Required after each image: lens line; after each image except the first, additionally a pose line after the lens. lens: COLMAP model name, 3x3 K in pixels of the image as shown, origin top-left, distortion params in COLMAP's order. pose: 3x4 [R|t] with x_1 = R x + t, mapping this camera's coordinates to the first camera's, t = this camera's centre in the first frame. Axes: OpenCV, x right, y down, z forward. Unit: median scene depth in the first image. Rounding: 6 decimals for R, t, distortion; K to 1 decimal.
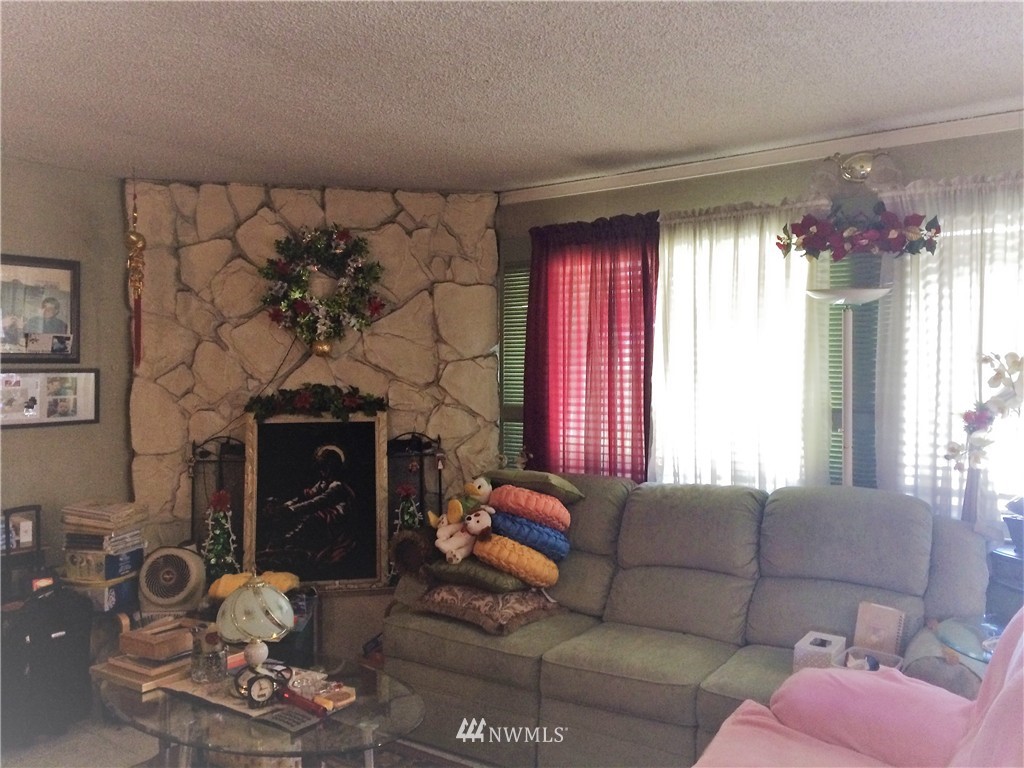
lens RADIAL K [[867.5, 0, 512.0], [0, 867.5, 384.0], [0, 0, 1]] dist [0.113546, -0.184275]
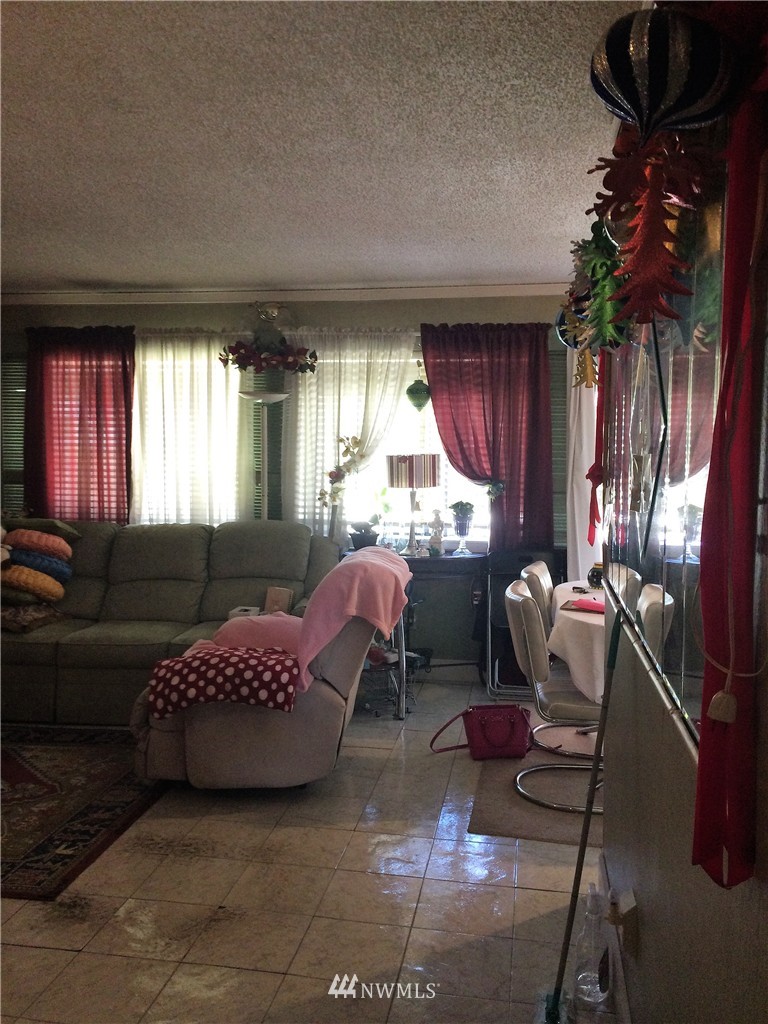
lens RADIAL K [[867.5, 0, 384.0], [0, 867.5, 512.0], [0, 0, 1]] dist [0.113546, -0.184275]
pose [[0.894394, -0.019697, 0.446845, -0.111021], [-0.004517, 0.998581, 0.053059, 0.017908], [-0.447257, -0.049474, 0.893036, -0.447046]]
